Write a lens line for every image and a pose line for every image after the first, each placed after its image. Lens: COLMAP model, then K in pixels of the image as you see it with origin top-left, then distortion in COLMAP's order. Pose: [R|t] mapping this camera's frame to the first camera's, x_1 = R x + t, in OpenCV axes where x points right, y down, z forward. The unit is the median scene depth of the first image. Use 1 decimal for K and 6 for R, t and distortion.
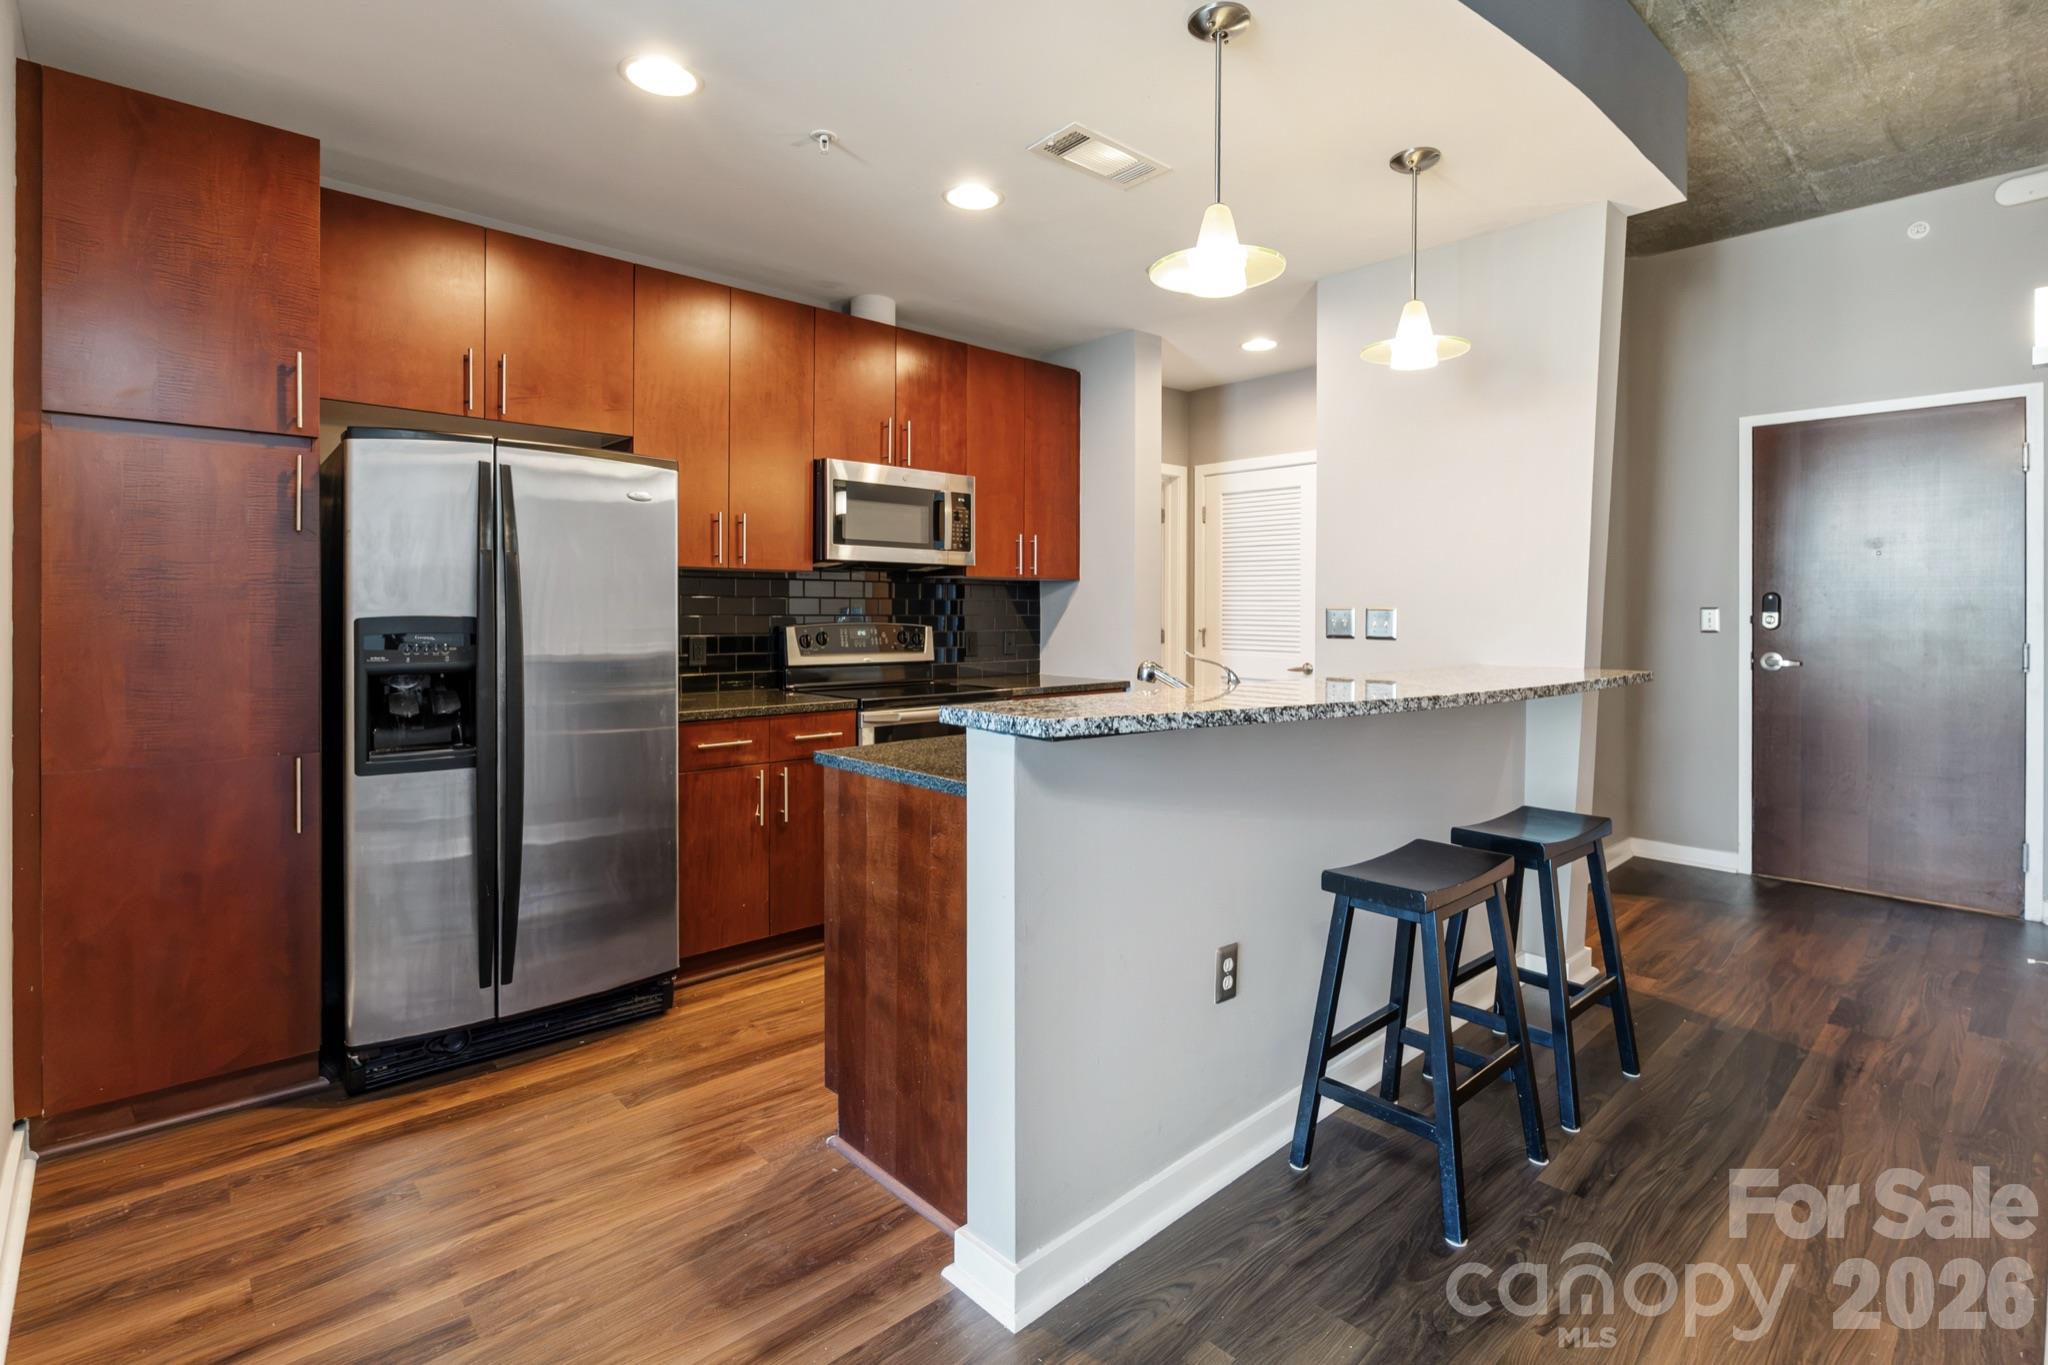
lens RADIAL K [[965.1, 0, 1025.7], [0, 965.1, 613.8], [0, 0, 1]] dist [-0.003088, -0.000716]
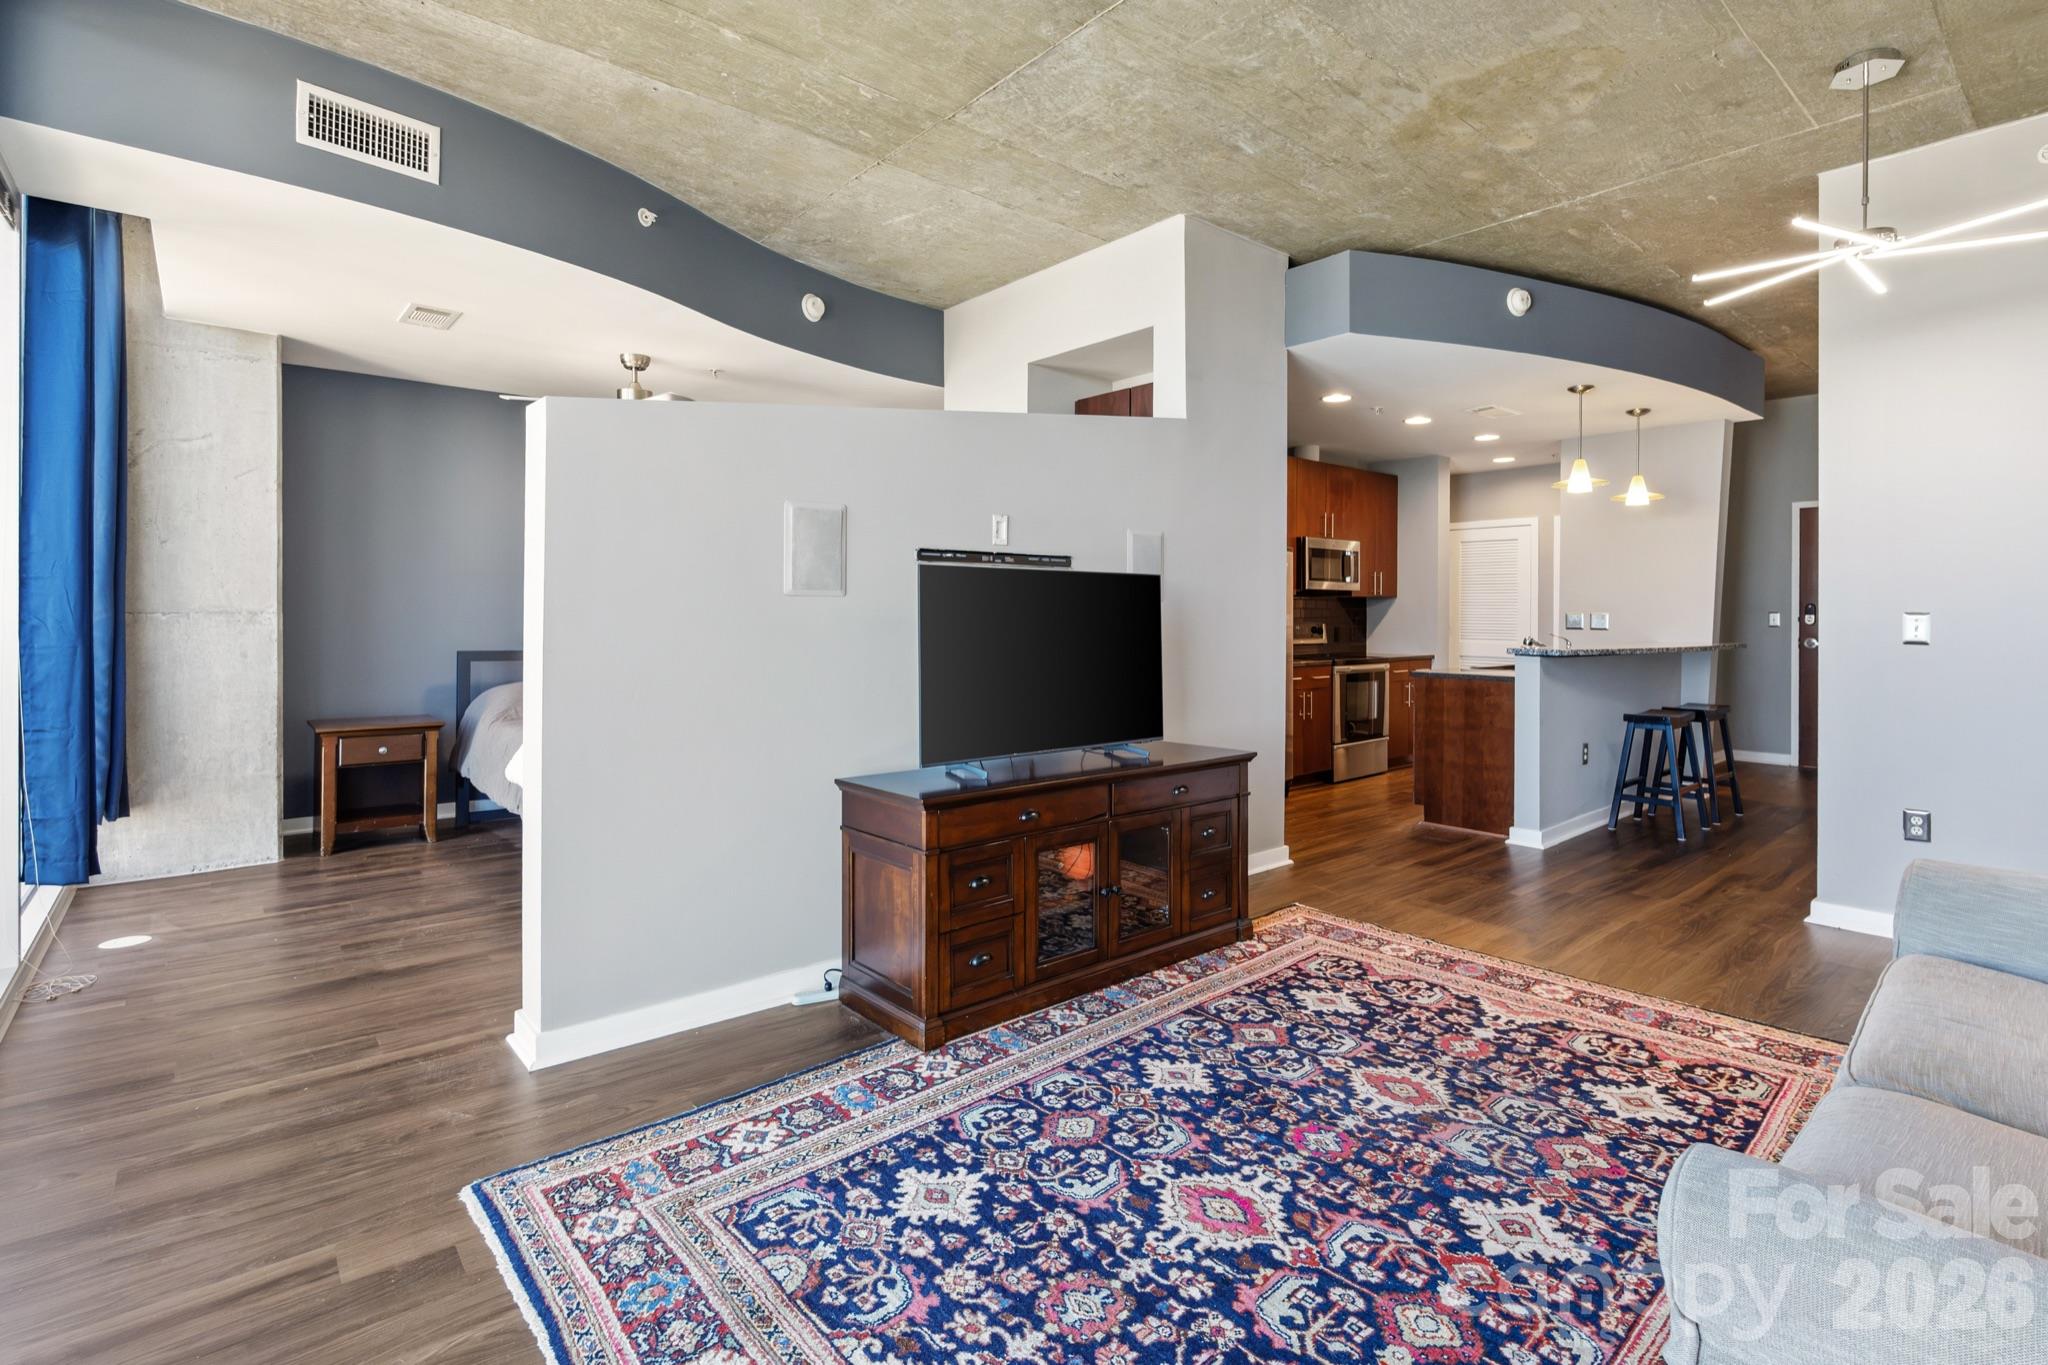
lens RADIAL K [[968.2, 0, 1037.1], [0, 968.2, 613.9], [0, 0, 1]] dist [-0.006018, -0.000273]
pose [[0.999302, -0.002223, -0.037279, -0.615110], [0.002125, 0.999994, -0.002672, -0.001734], [0.037285, 0.002591, 0.999301, -0.876812]]
